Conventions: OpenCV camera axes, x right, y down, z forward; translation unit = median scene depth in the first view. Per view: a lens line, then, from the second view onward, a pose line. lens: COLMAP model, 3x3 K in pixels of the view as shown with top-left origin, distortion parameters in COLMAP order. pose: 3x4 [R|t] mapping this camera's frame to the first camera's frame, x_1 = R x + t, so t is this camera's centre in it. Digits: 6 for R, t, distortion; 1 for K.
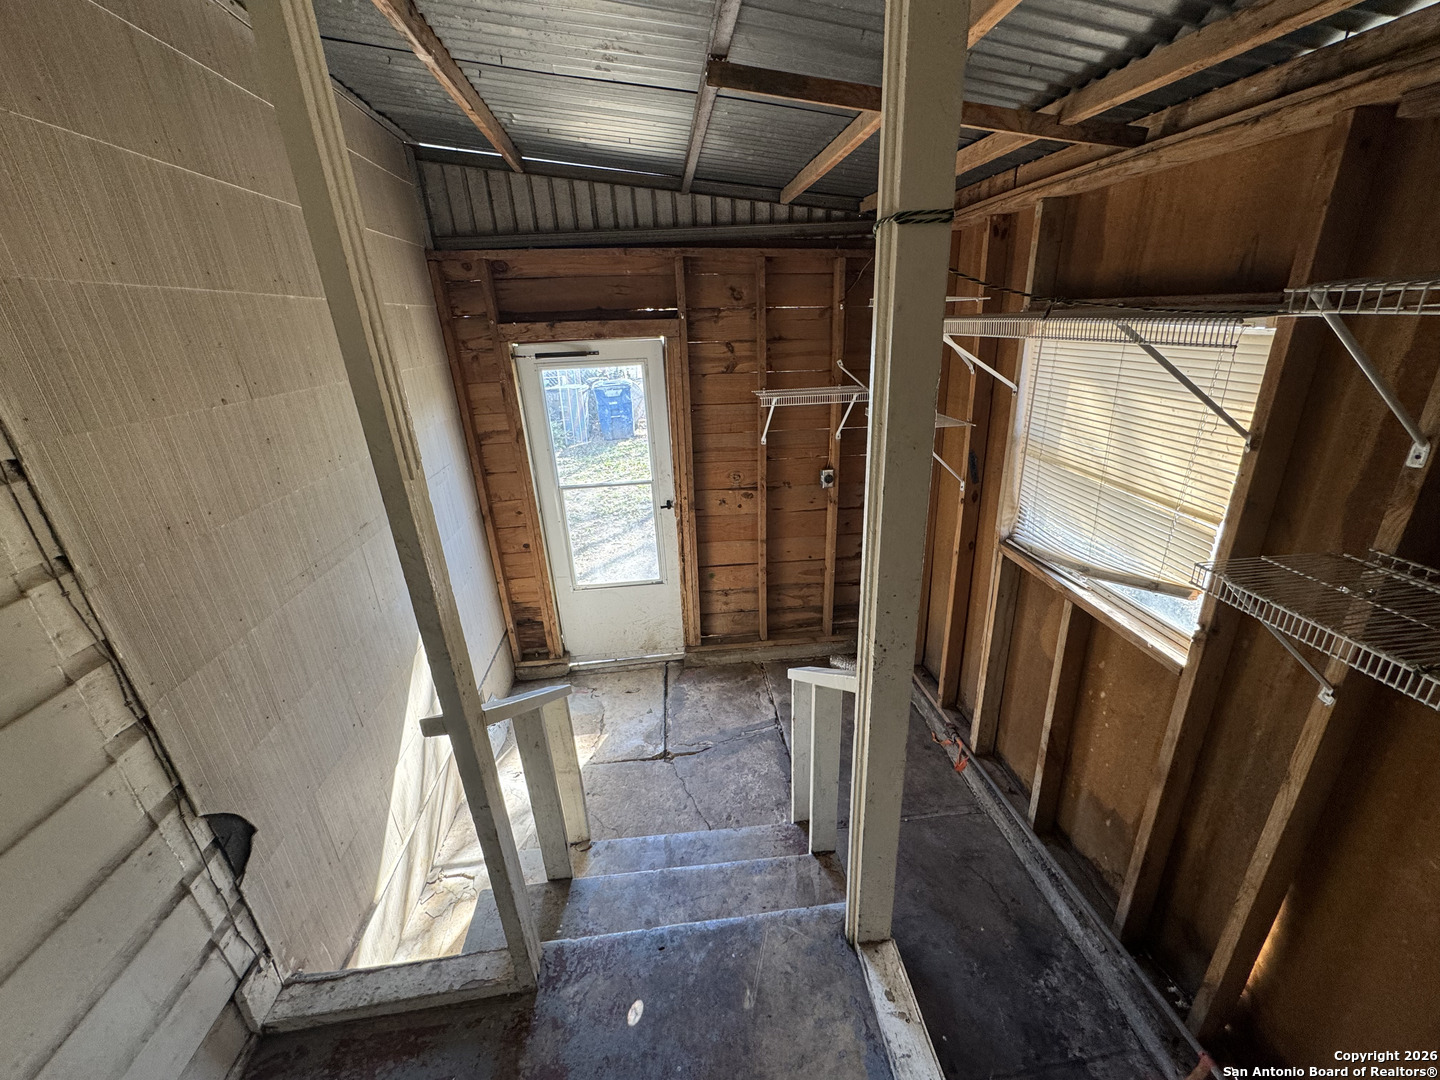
lens RADIAL K [[577.2, 0, 720.0], [0, 577.2, 540.0], [0, 0, 1]] dist [-0.002016, -0.000078]
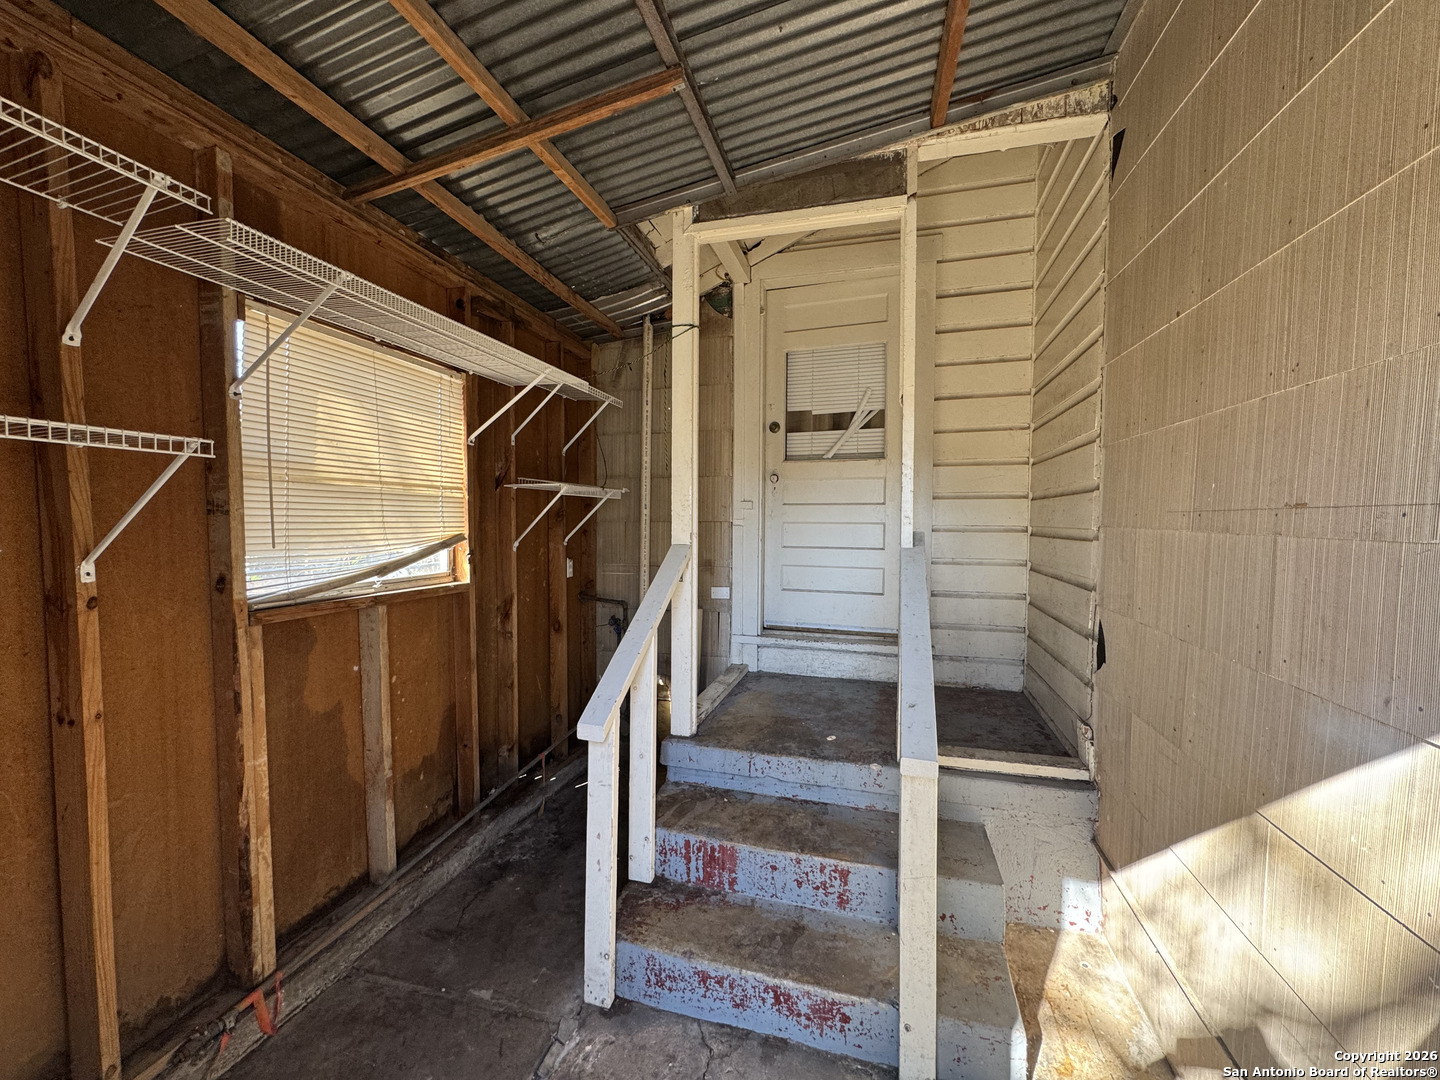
lens RADIAL K [[577.2, 0, 720.0], [0, 577.2, 540.0], [0, 0, 1]] dist [-0.002016, -0.000078]
pose [[-0.933685, 0.033782, 0.356499, -0.355383], [0.169286, 0.918913, 0.356289, -0.288110], [-0.315555, 0.393012, -0.863694, 1.784914]]
